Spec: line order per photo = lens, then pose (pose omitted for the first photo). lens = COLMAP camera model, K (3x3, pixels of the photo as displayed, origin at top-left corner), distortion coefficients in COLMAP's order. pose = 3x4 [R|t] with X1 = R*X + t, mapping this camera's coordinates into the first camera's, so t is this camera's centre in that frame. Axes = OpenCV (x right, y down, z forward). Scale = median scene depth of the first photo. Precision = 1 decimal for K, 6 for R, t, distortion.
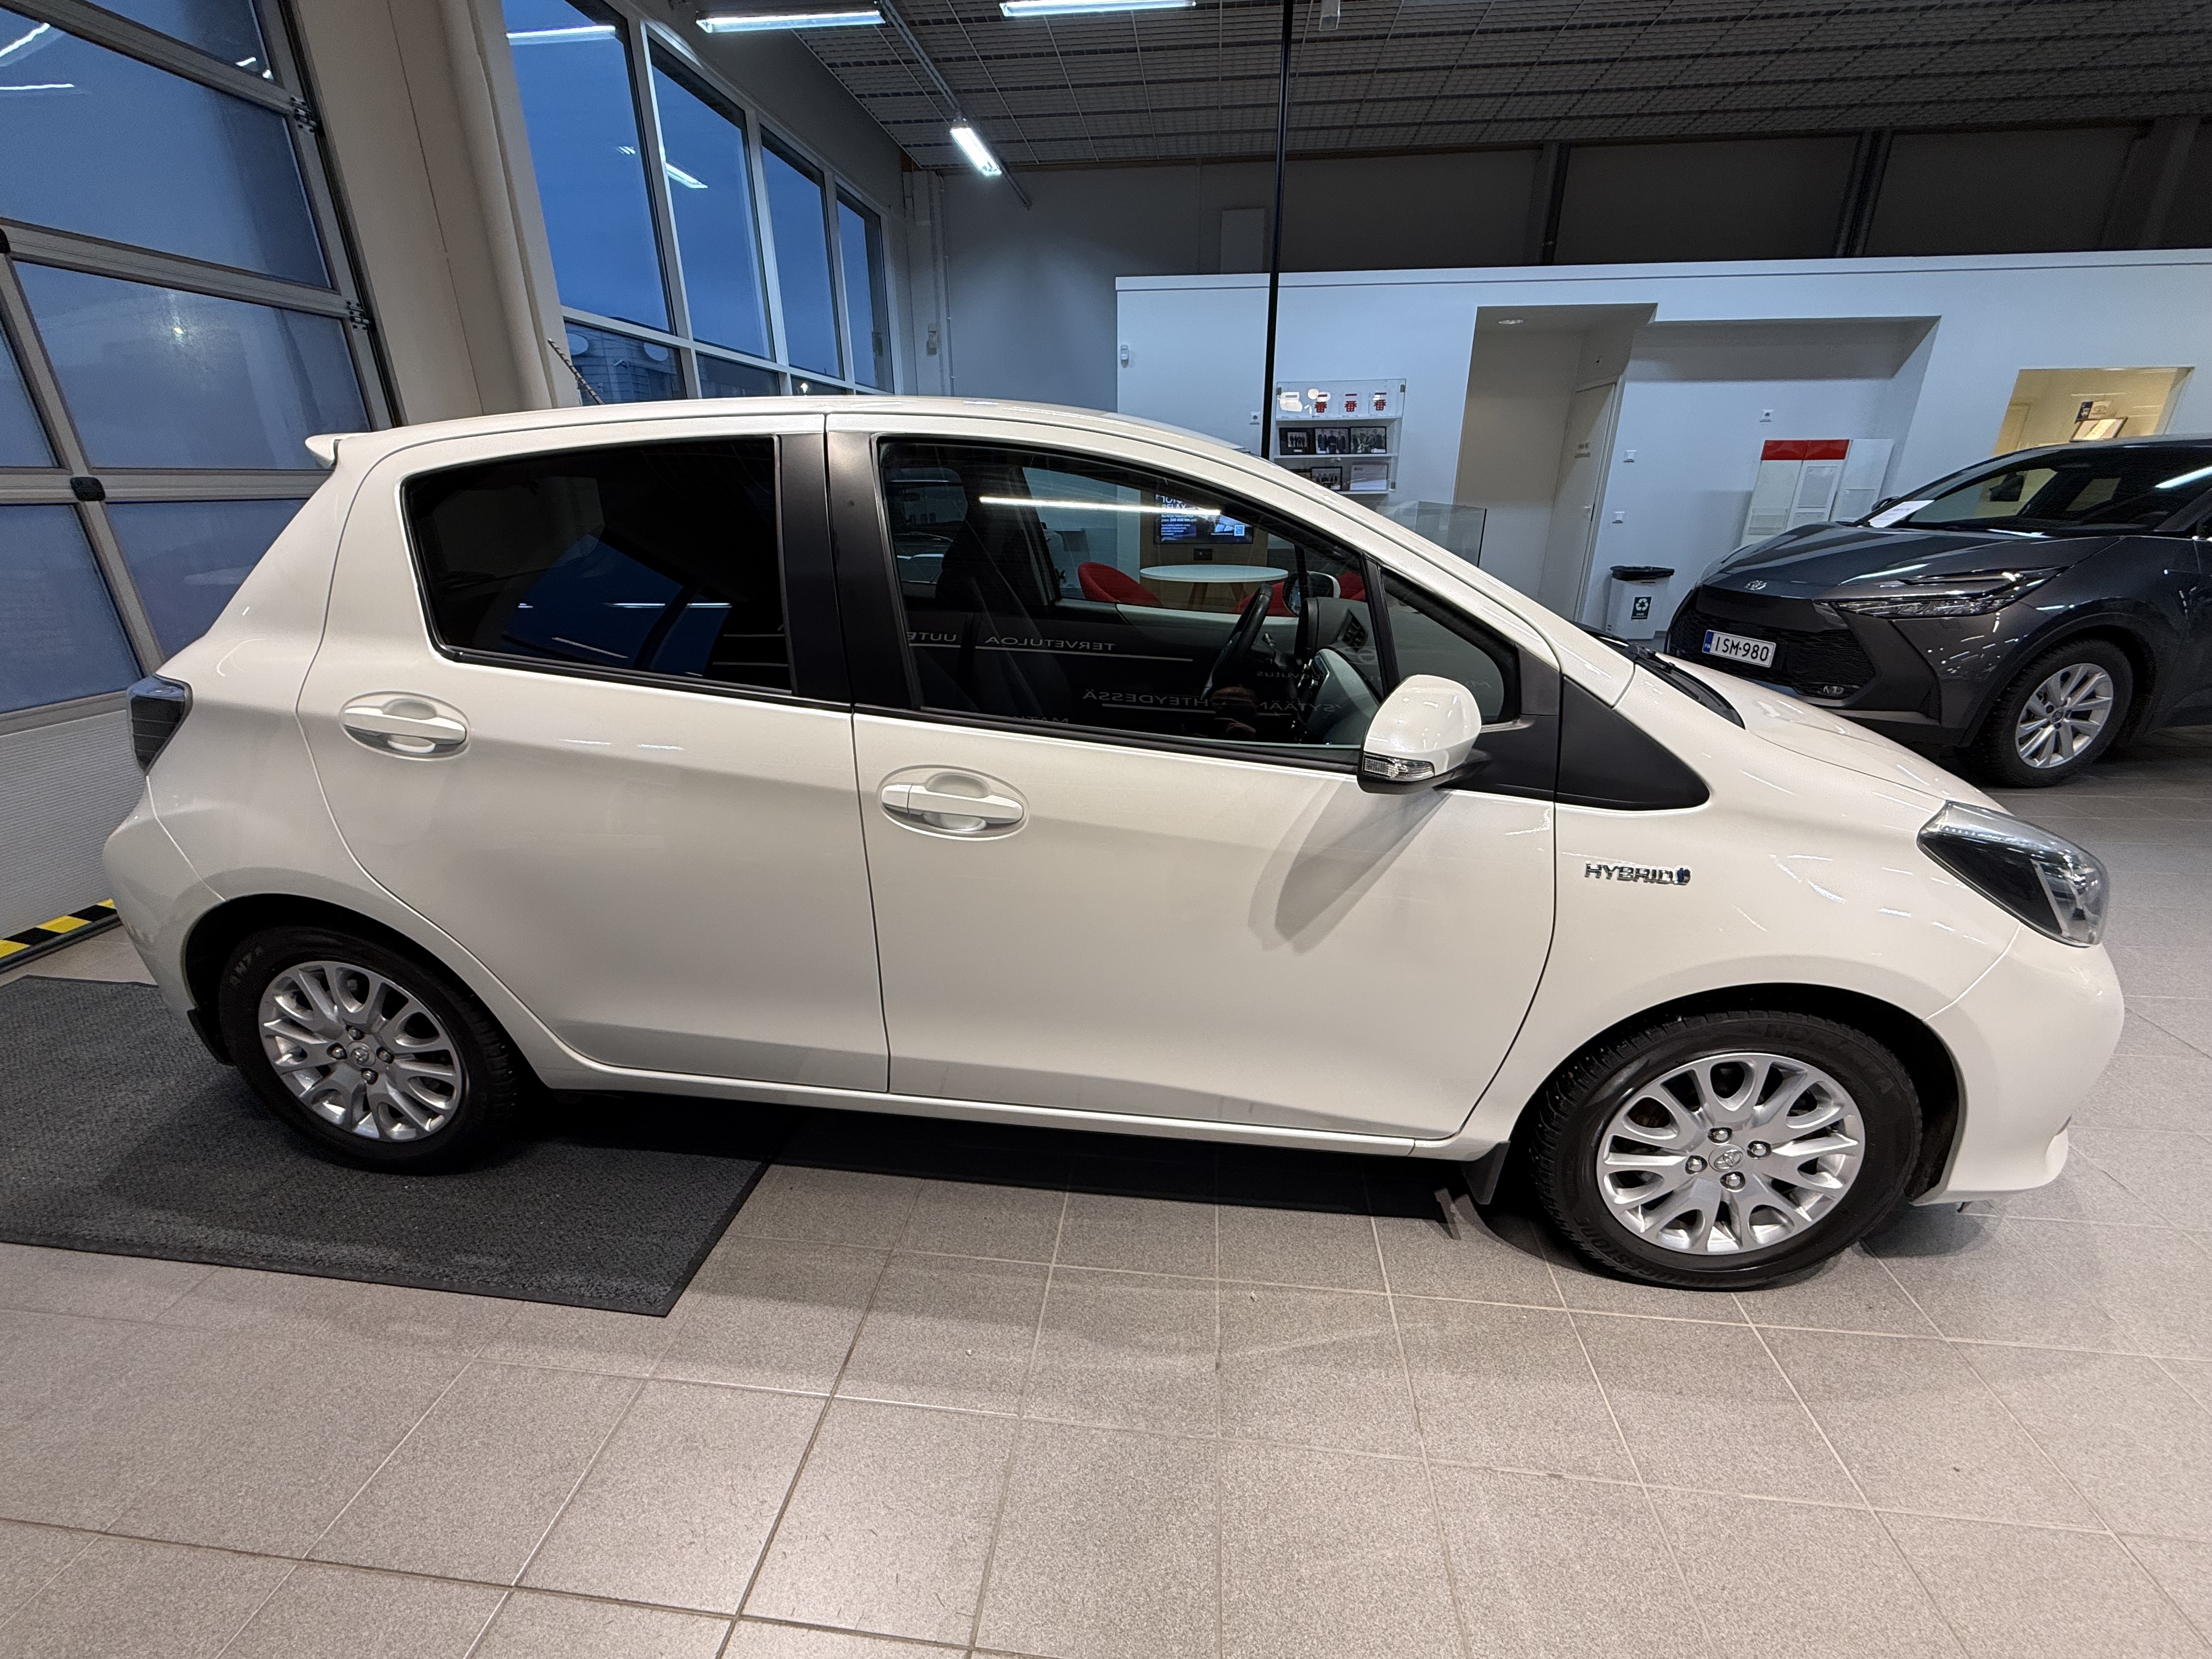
lens RADIAL K [[908.9, 0, 1105.6], [0, 908.9, 840.5], [0, 0, 1]] dist [-0.001752, 0.001093]
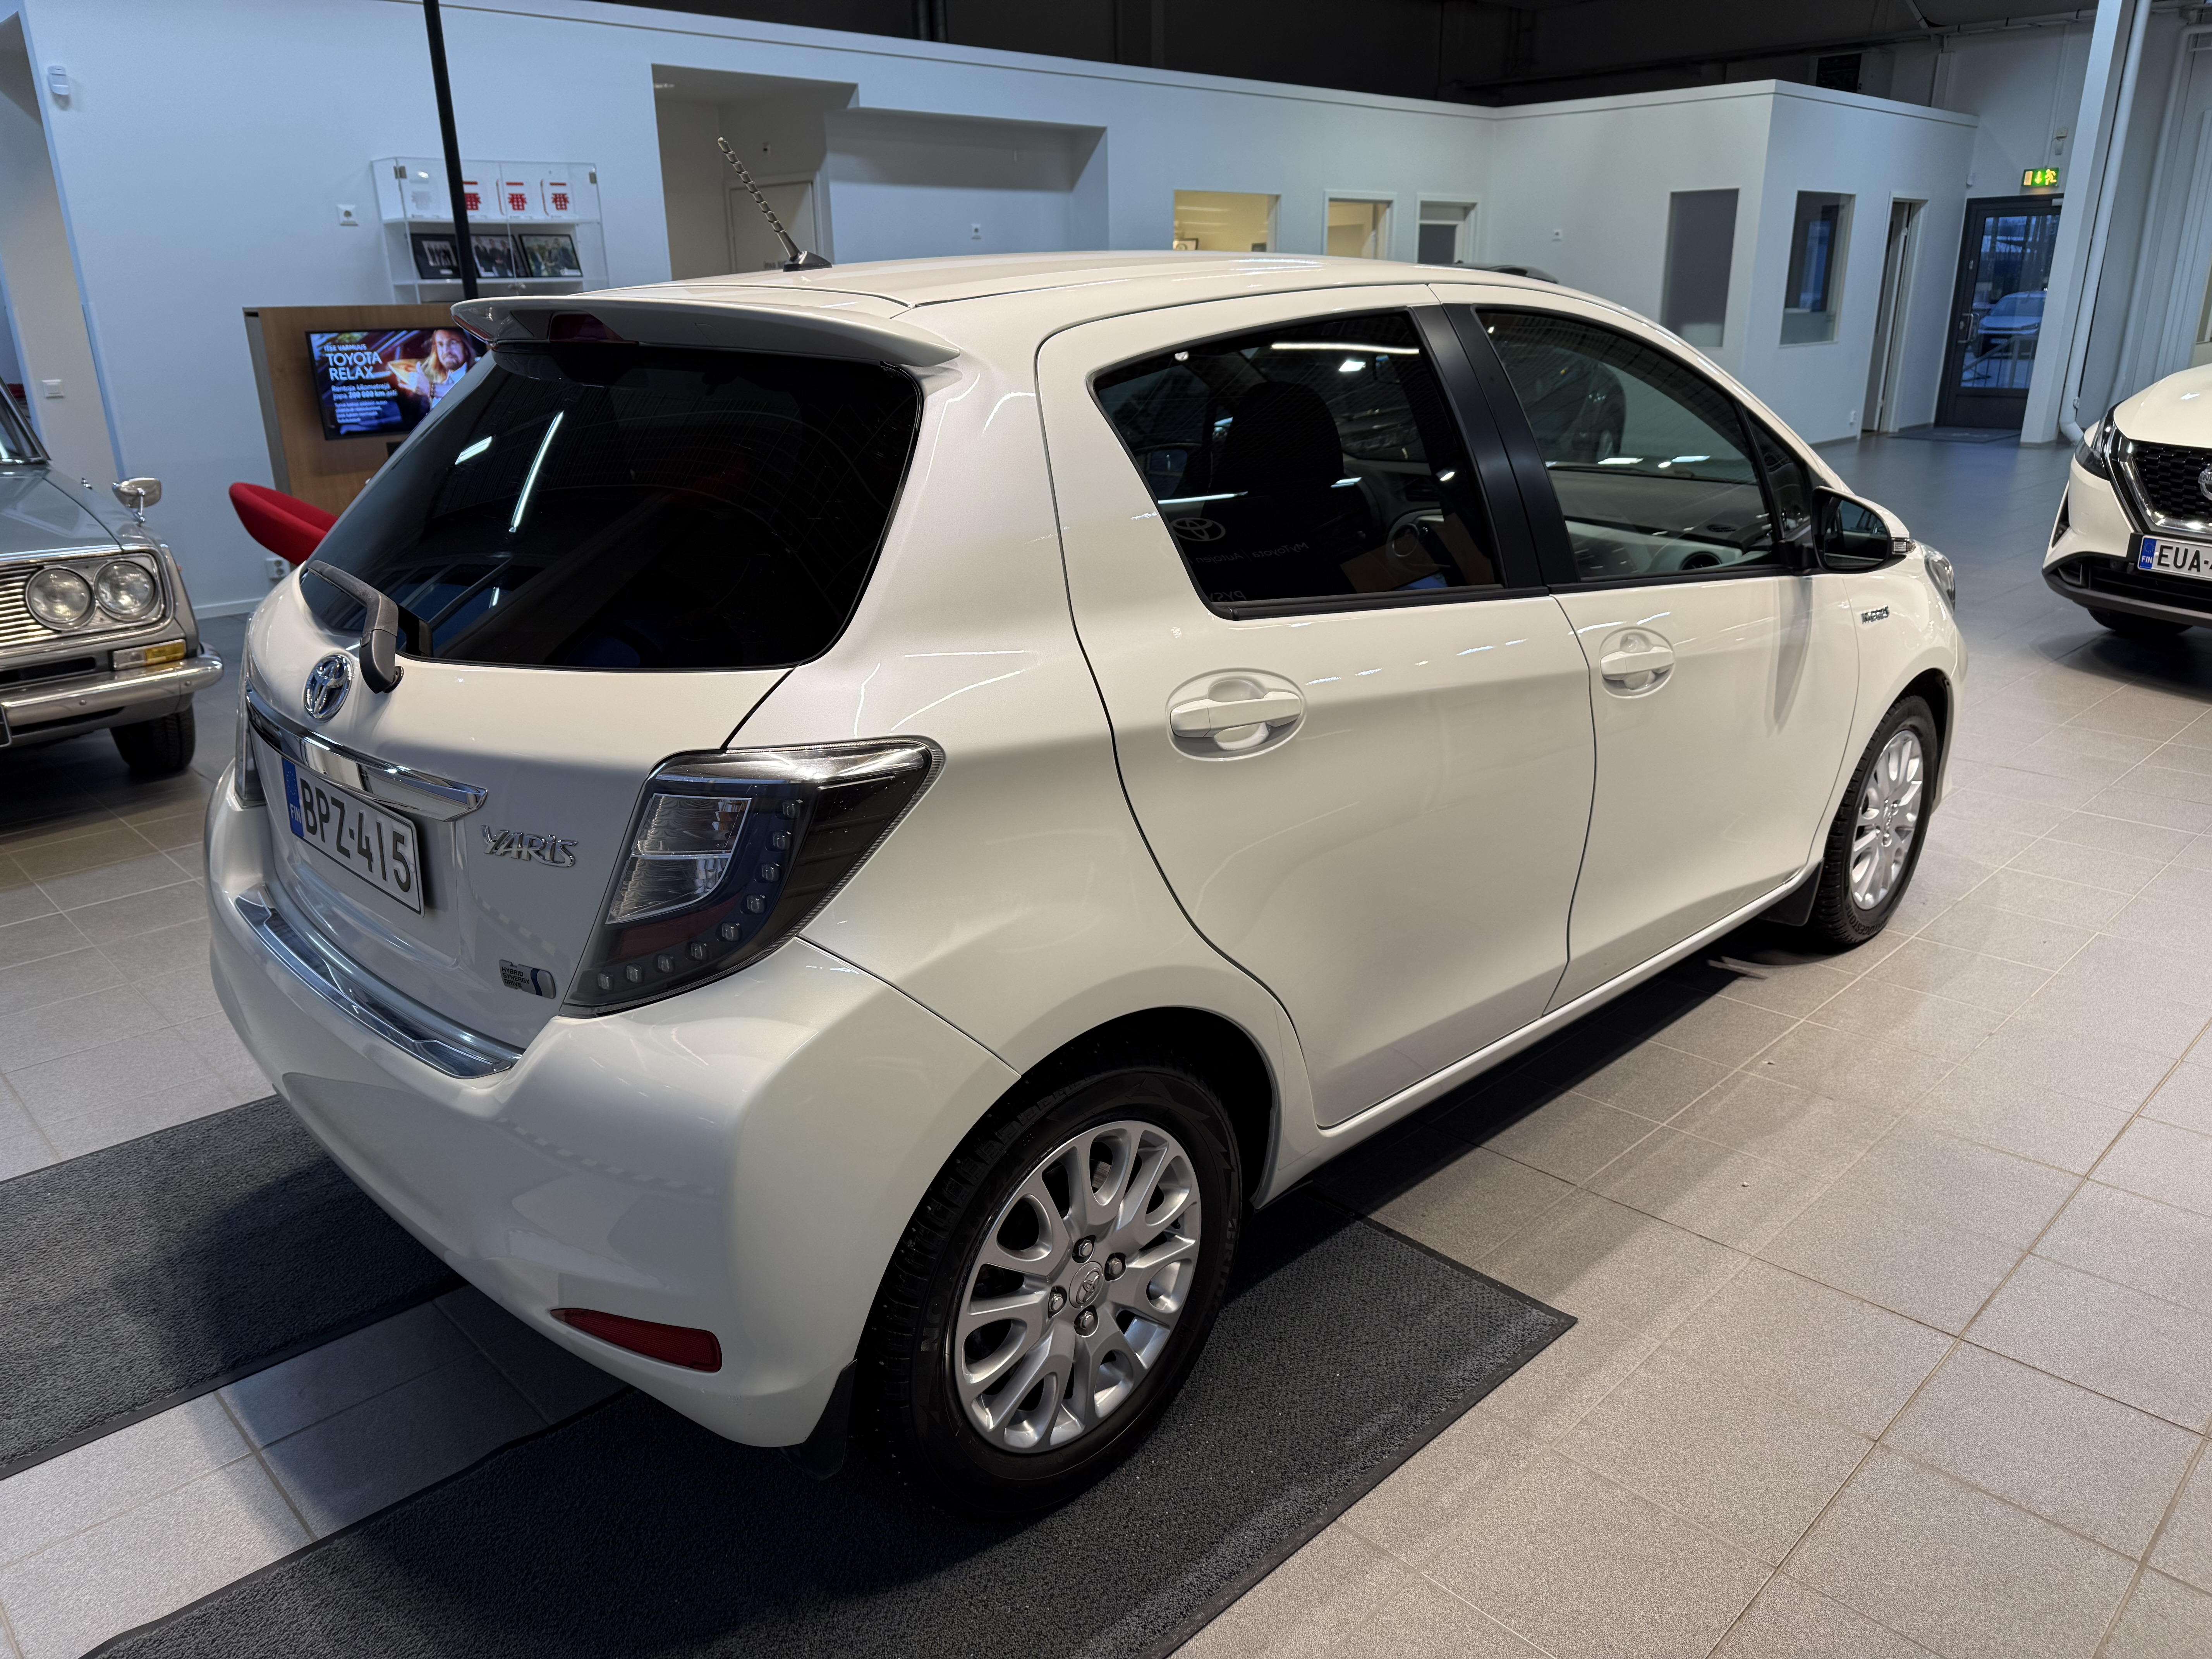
lens RADIAL K [[1588.9, 0, 1104.3], [0, 1588.9, 827.9], [0, 0, 1]] dist [0.017193, -0.020373]
pose [[0.627236, -0.255381, 0.735769, -1.632918], [0.296905, 0.951777, 0.077248, -0.153087], [-0.720016, 0.170001, 0.672813, 0.219893]]
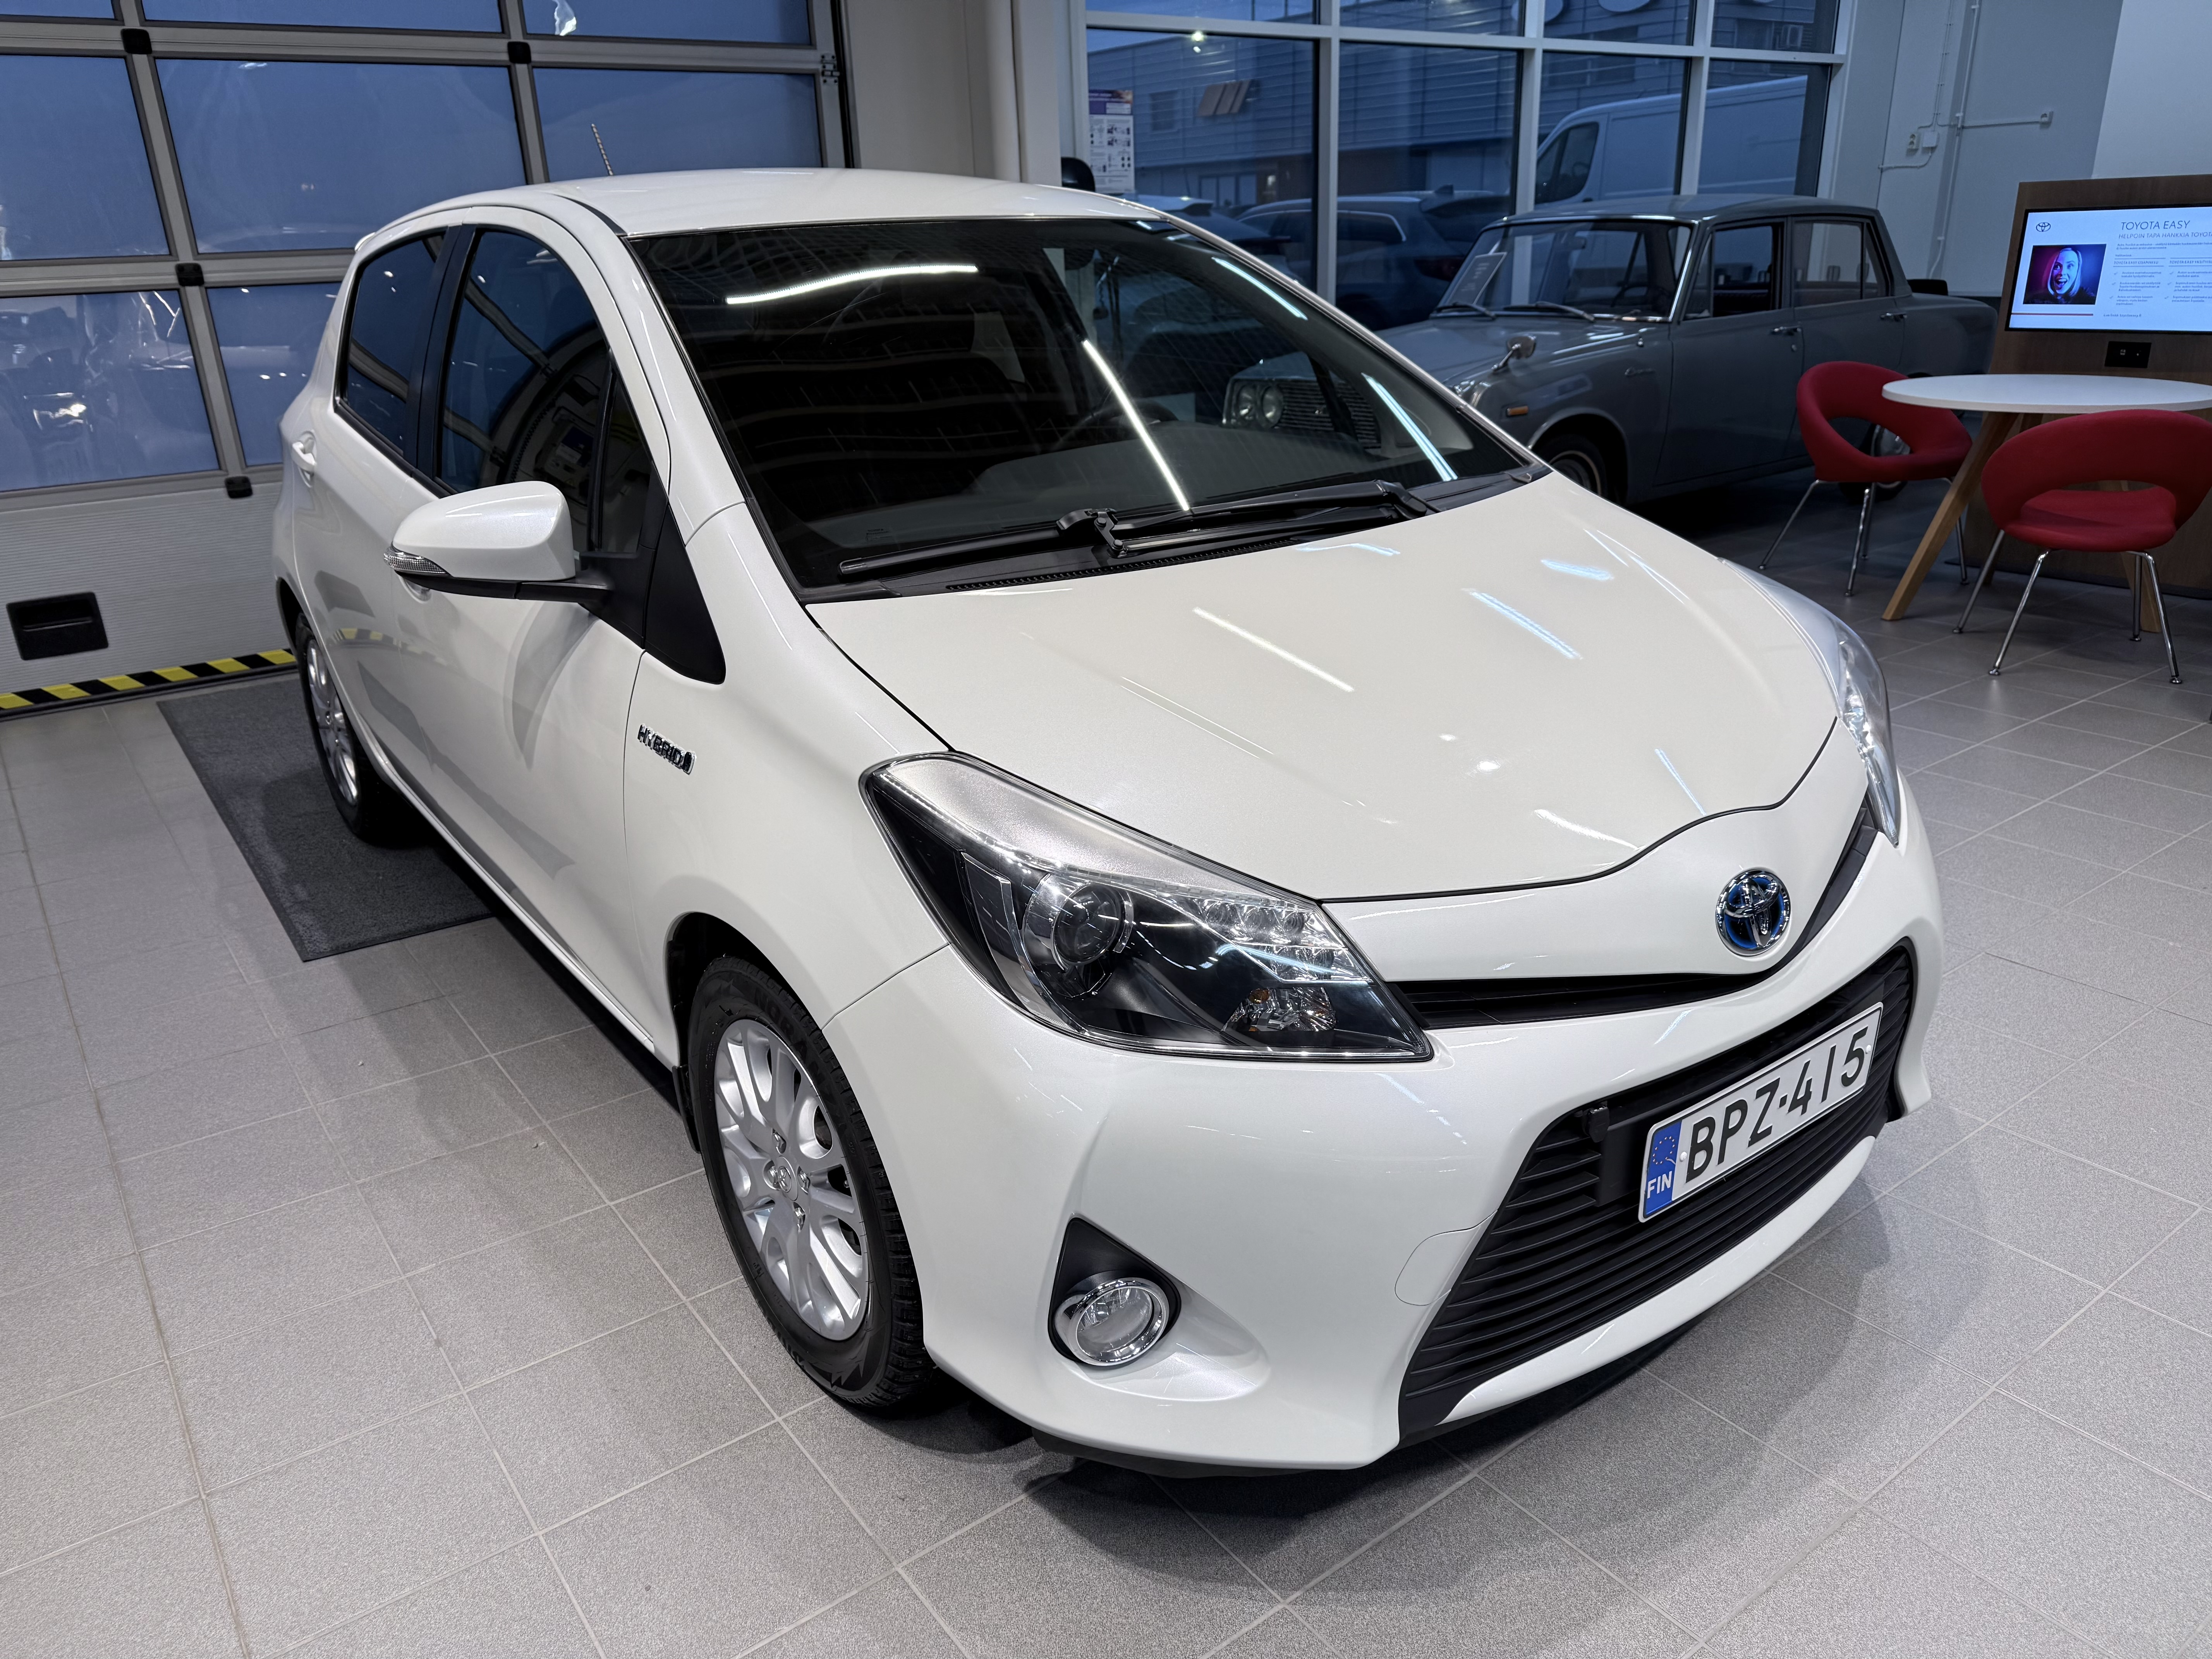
lens RADIAL K [[1588.9, 0, 1103.9], [0, 1588.9, 822.0], [0, 0, 1]] dist [0.017193, -0.020373]
pose [[0.677051, 0.241992, -0.695012, 1.550205], [-0.243032, 0.964930, 0.099222, -0.114948], [0.694649, 0.101732, 0.712119, 0.199061]]
